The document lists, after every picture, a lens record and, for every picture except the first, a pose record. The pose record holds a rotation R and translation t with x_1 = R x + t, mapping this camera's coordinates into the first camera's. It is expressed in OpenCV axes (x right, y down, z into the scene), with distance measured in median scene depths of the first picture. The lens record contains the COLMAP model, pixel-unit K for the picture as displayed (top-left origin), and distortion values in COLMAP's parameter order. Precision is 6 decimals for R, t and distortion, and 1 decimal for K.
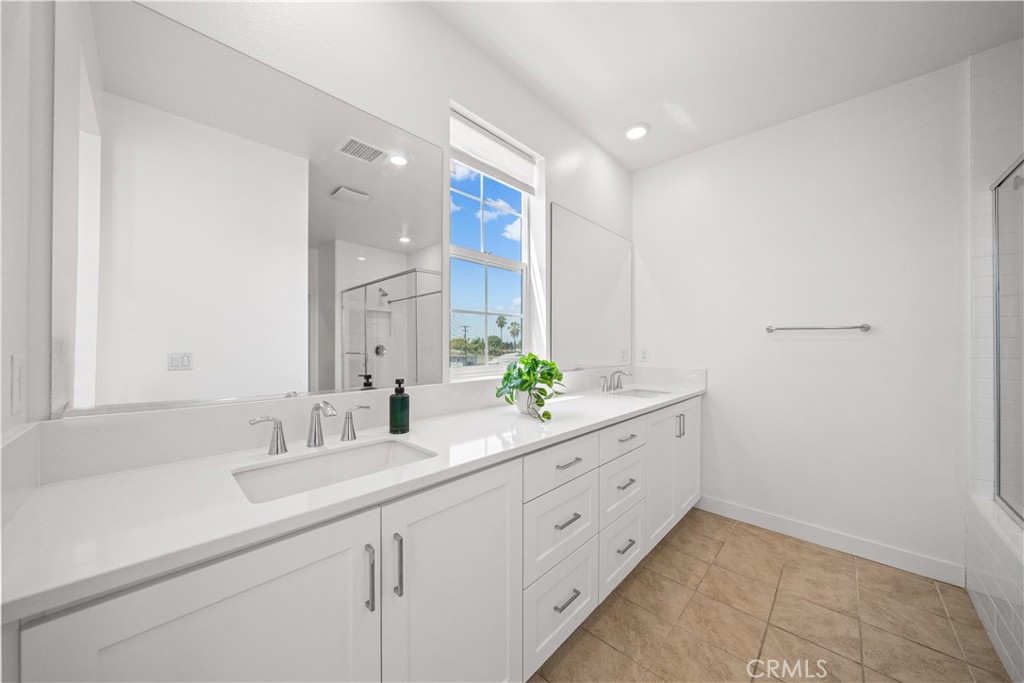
lens RADIAL K [[348.1, 0, 505.5], [0, 348.1, 346.6], [0, 0, 1]] dist [-0.006988, 0.000171]
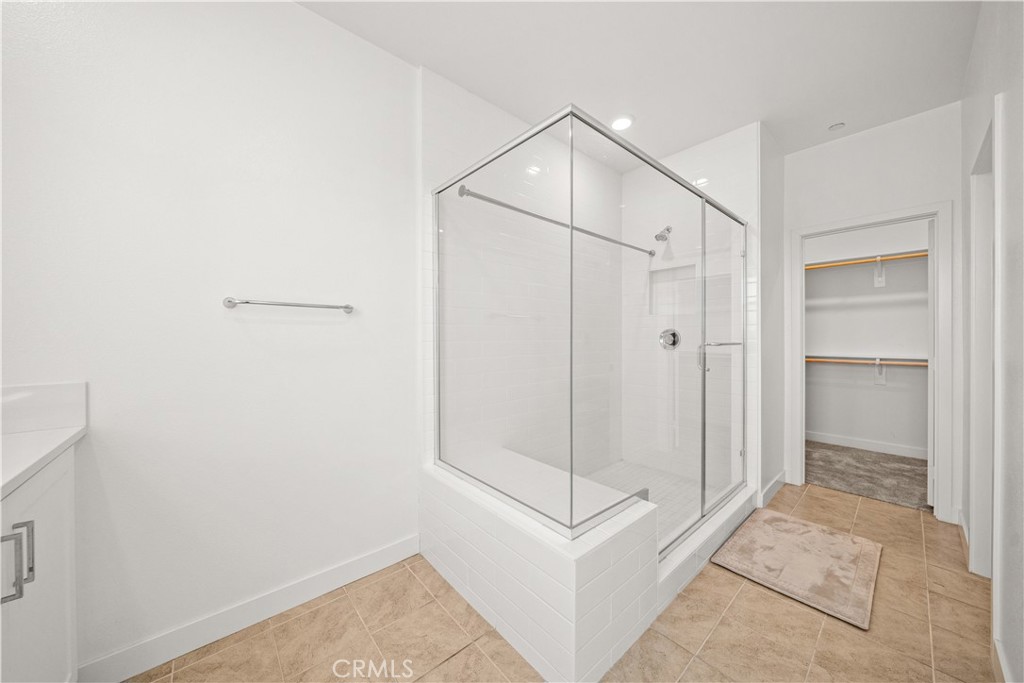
lens RADIAL K [[348.1, 0, 509.5], [0, 348.1, 335.0], [0, 0, 1]] dist [-0.006988, 0.000171]
pose [[0.075202, -0.007229, 0.997142, 0.225675], [0.002152, 0.999973, 0.007087, 0.004546], [-0.997166, 0.001613, 0.075216, 0.540269]]
